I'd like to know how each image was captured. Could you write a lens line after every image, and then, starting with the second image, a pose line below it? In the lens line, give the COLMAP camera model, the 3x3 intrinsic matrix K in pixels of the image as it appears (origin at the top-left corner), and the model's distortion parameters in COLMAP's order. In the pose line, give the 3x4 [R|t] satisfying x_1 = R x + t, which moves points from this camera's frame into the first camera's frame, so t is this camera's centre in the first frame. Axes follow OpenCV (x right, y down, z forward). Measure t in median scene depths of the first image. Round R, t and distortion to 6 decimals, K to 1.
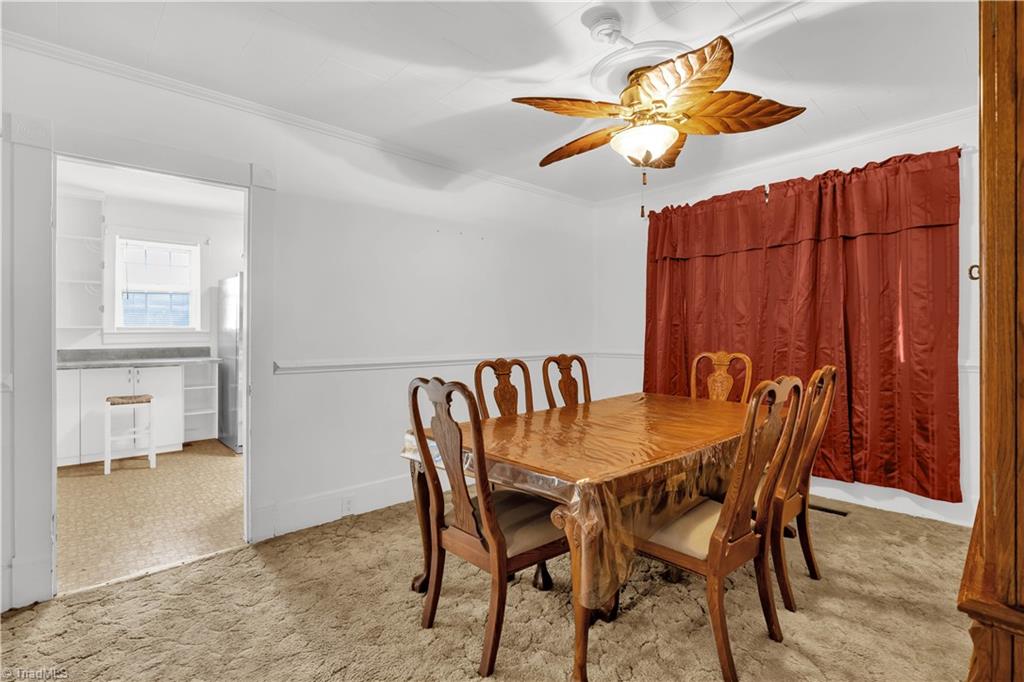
lens RADIAL K [[480.5, 0, 507.3], [0, 480.5, 330.7], [0, 0, 1]] dist [-0.000352, 0.000025]
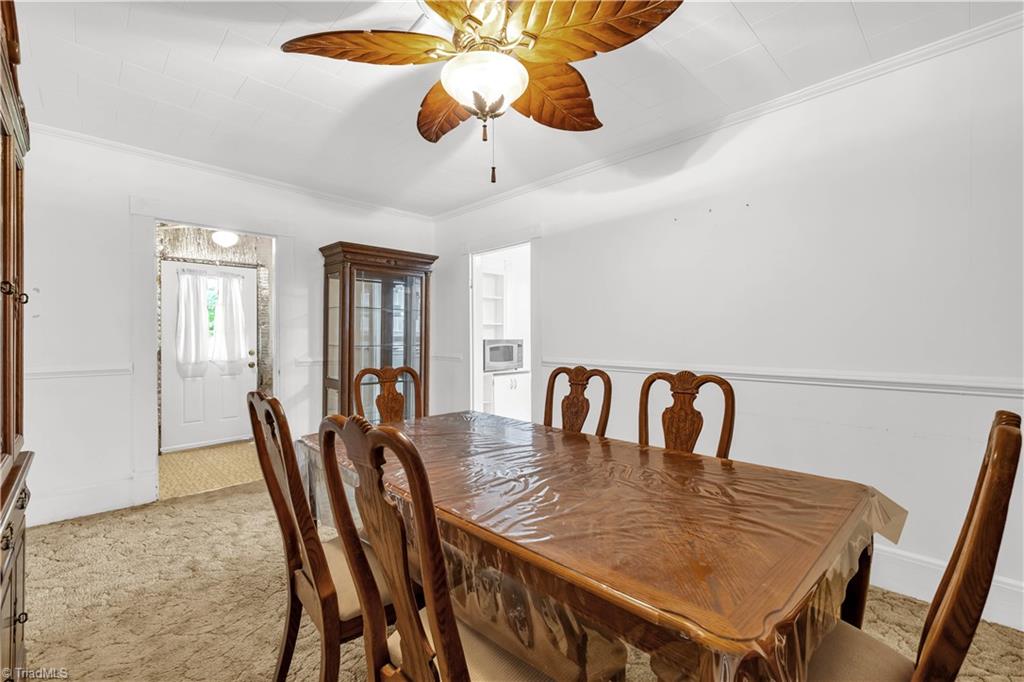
lens RADIAL K [[441.3, 0, 500.2], [0, 441.3, 333.9], [0, 0, 1]] dist [0.000553, 0.004159]
pose [[0.006139, -0.003576, -0.999975, 0.791608], [0.005584, 0.999978, -0.003542, -0.000325], [0.999966, -0.005562, 0.006159, 0.827651]]
